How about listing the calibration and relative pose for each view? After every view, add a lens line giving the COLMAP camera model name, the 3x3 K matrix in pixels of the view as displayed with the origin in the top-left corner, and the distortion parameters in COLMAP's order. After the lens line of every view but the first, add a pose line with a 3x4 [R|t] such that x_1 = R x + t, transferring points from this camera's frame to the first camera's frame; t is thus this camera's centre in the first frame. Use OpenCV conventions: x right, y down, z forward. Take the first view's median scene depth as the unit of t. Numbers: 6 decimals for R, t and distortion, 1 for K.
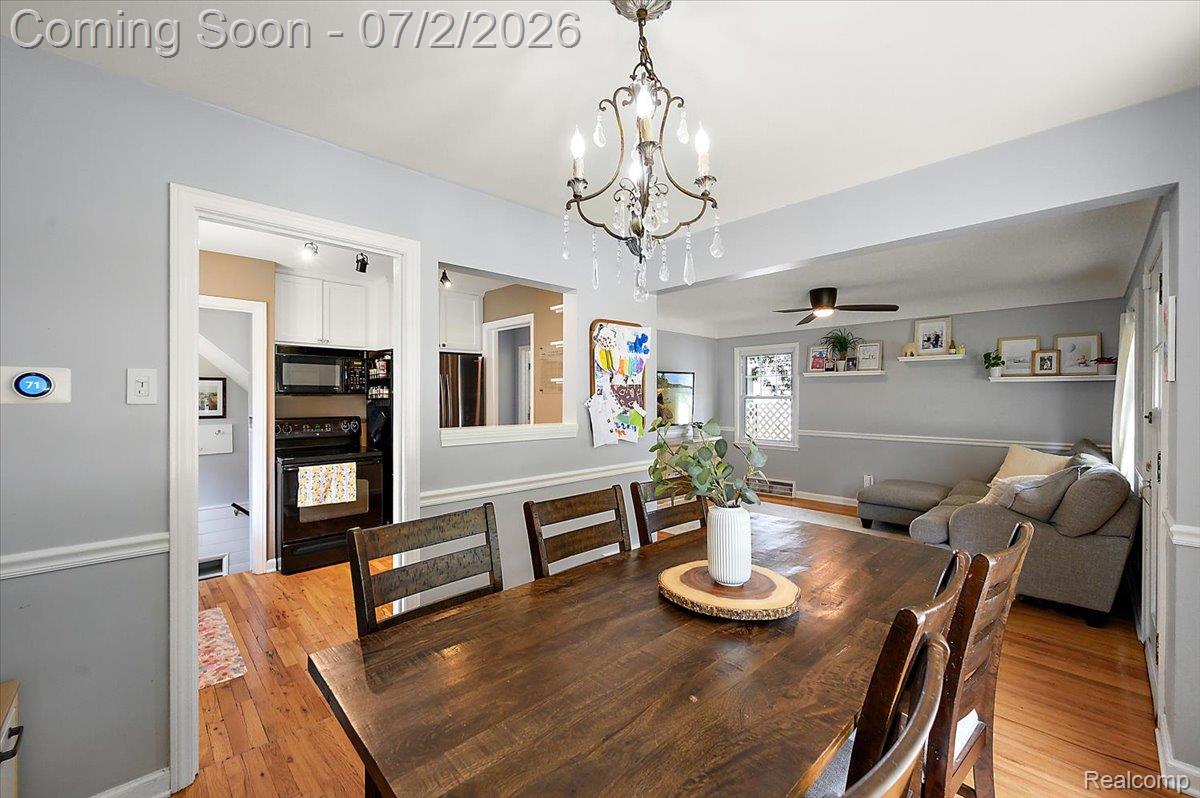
lens RADIAL K [[477.9, 0, 597.2], [0, 477.9, 396.1], [0, 0, 1]] dist [0.000583, -0.000207]
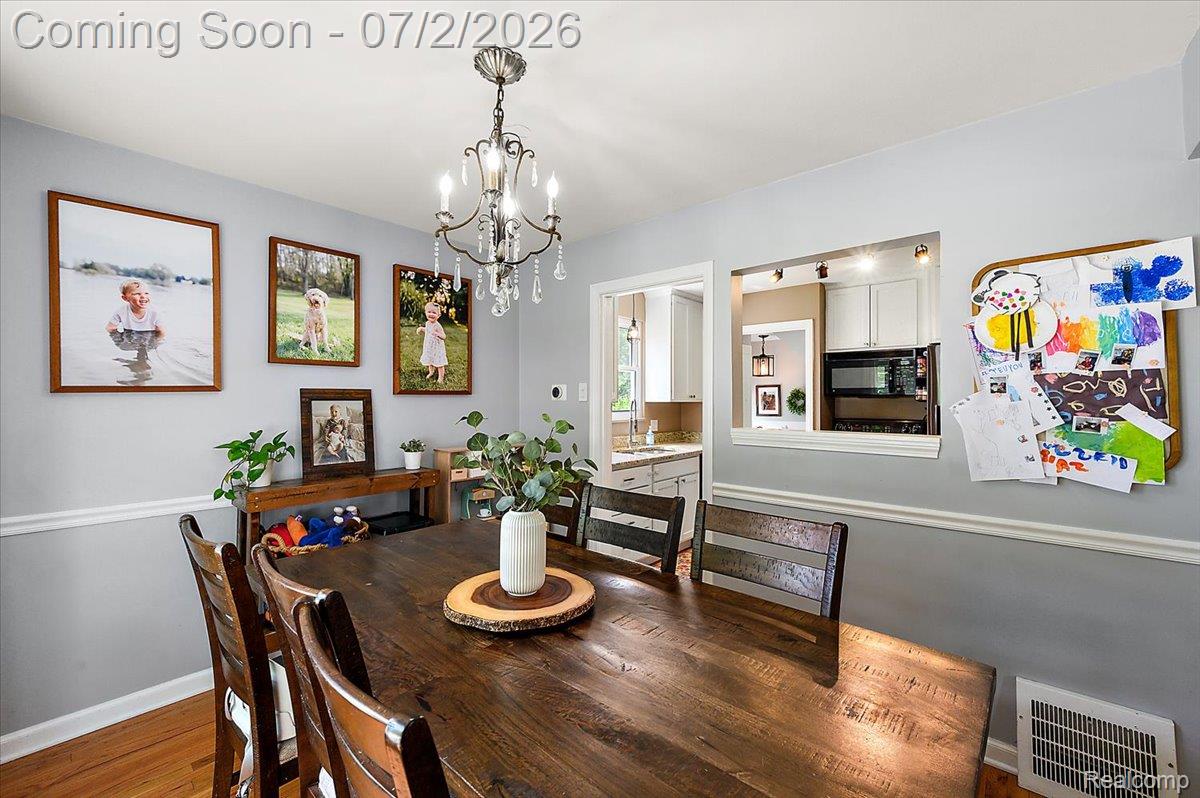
lens RADIAL K [[480.5, 0, 605.7], [0, 480.5, 394.4], [0, 0, 1]] dist [-0.000572, -0.000113]
pose [[0.088696, -0.012085, -0.995985, 0.513910], [0.001080, 0.999927, -0.012036, 0.005280], [0.996058, -0.000008, 0.088702, 0.447587]]
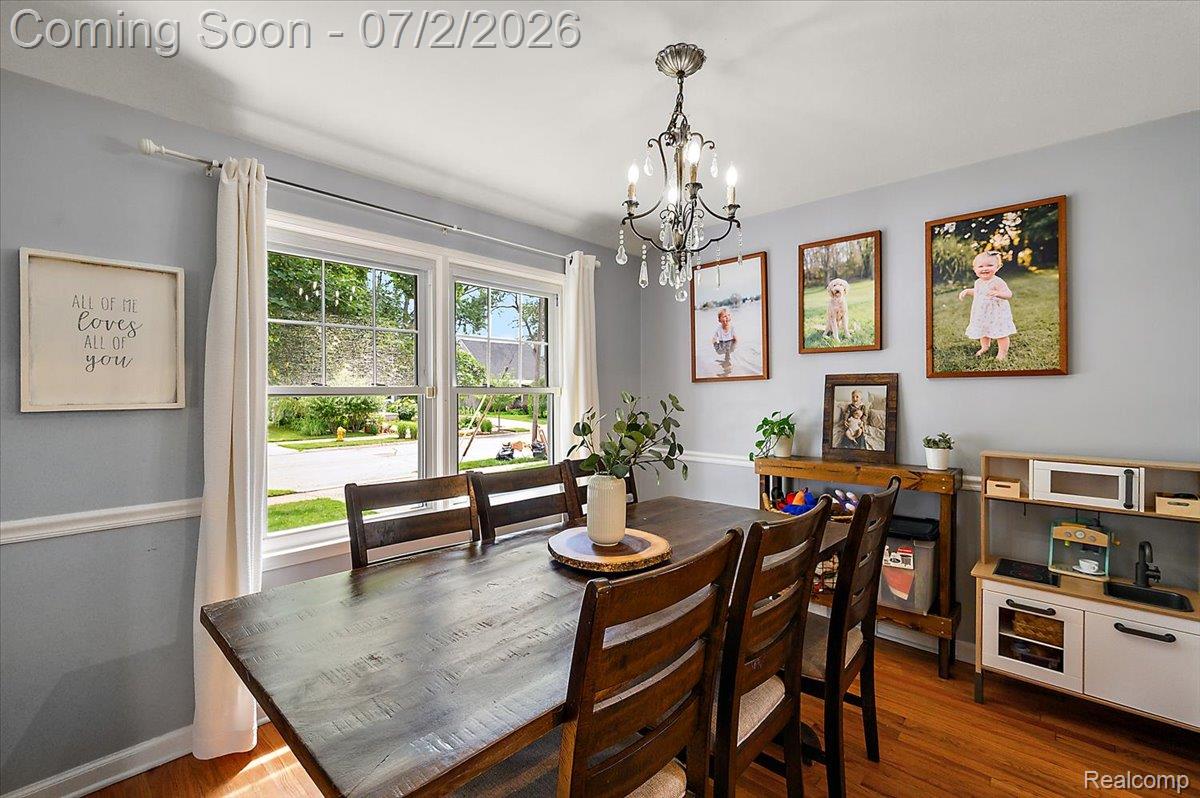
lens RADIAL K [[523.5, 0, 595.3], [0, 523.5, 389.8], [0, 0, 1]] dist [-0.001001, -0.000178]
pose [[-0.997493, 0.000390, -0.070764, 0.166218], [0.000840, 0.999980, -0.006331, 0.017235], [0.070760, -0.006375, -0.997473, 0.909069]]
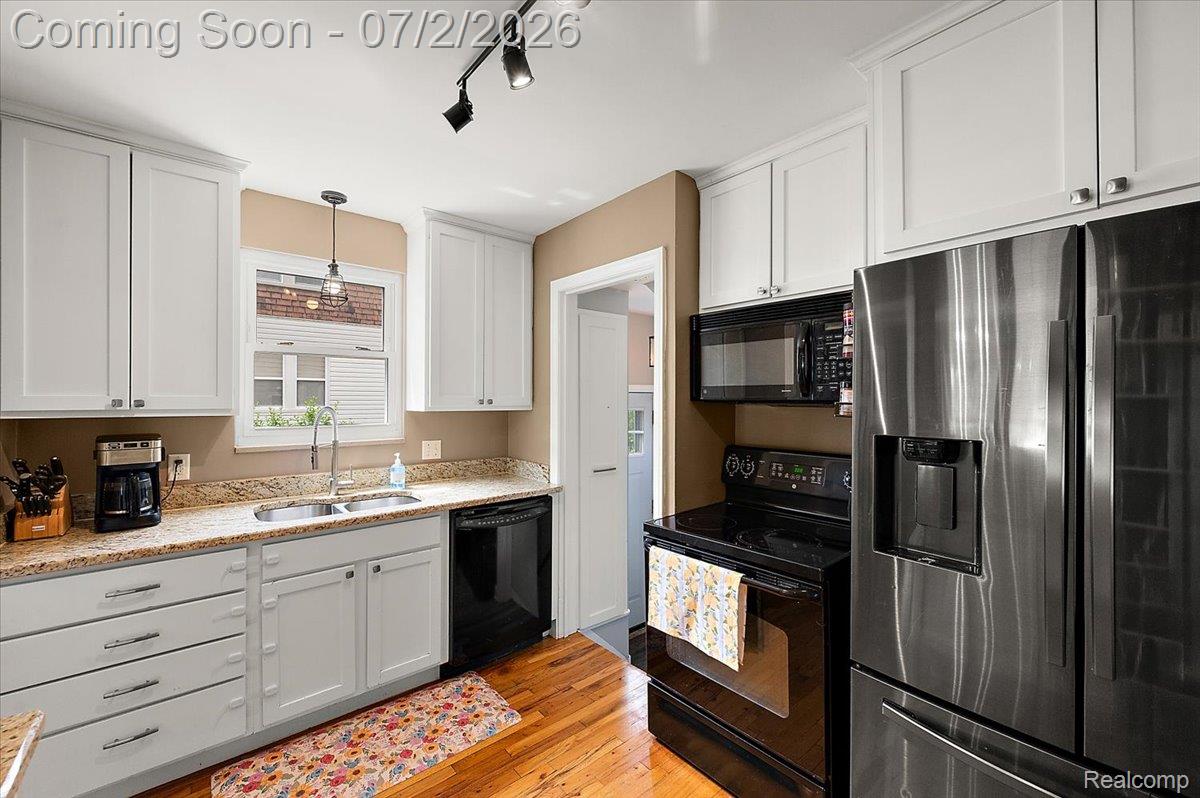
lens RADIAL K [[477.9, 0, 597.2], [0, 477.9, 396.1], [0, 0, 1]] dist [0.000583, -0.000207]
pose [[-0.069198, -0.004377, -0.997593, -0.117778], [-0.000467, 0.999990, -0.004355, -0.011849], [0.997603, 0.000165, -0.069199, 1.104851]]
